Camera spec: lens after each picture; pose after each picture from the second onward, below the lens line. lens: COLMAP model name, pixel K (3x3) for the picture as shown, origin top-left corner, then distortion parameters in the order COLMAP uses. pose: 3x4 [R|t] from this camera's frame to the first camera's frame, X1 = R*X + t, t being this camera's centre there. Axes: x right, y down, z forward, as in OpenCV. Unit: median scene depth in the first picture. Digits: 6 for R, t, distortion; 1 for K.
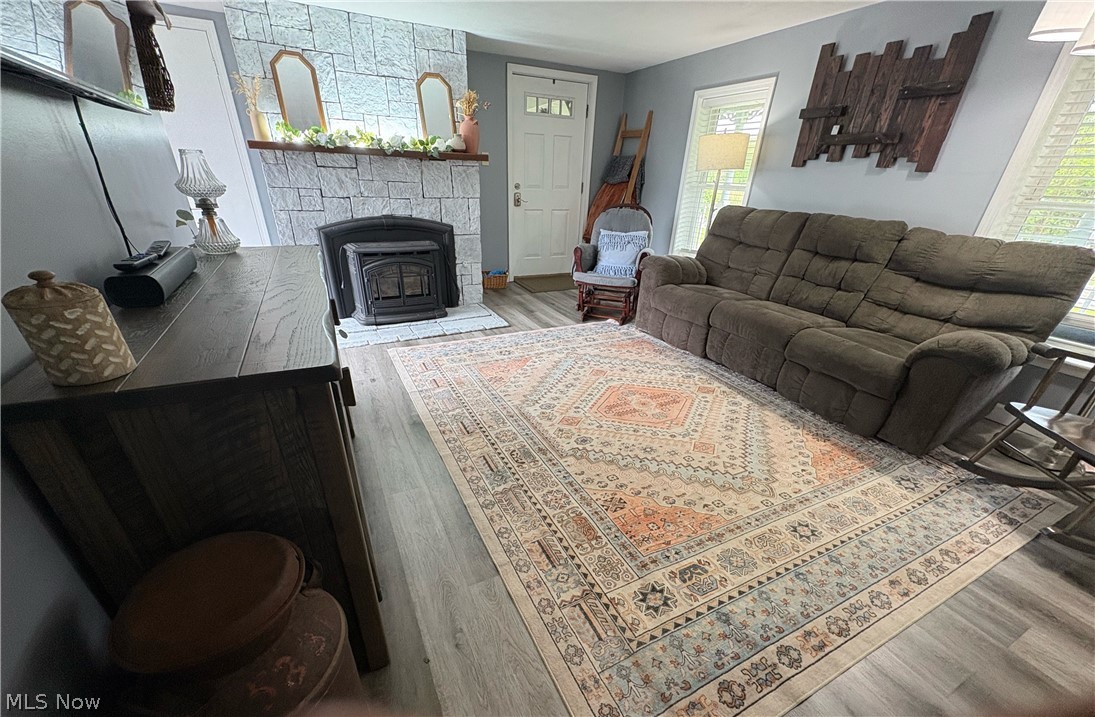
lens RADIAL K [[441.0, 0, 539.7], [0, 441.0, 413.1], [0, 0, 1]] dist [-0.000875, -0.000216]
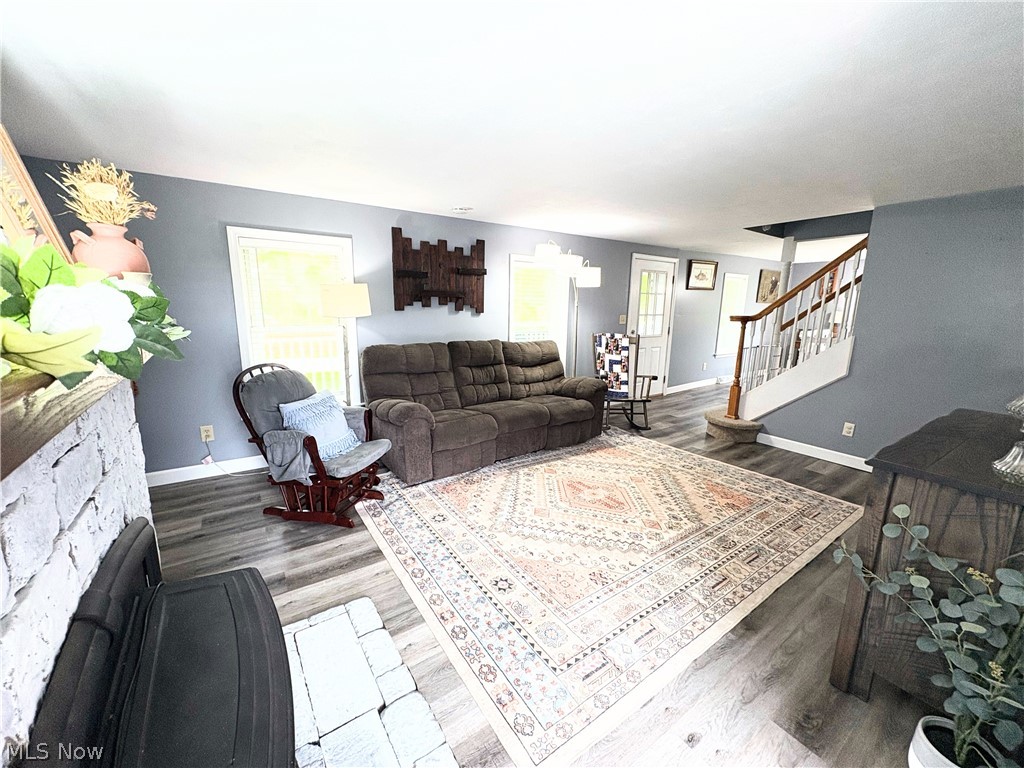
lens RADIAL K [[413.2, 0, 510.2], [0, 413.2, 386.3], [0, 0, 1]] dist [-0.003162, 0.001321]
pose [[-0.161224, -0.230716, 0.959571, -0.752172], [0.454609, 0.845634, 0.279703, -0.690518], [-0.875978, 0.481325, -0.031451, 1.065321]]
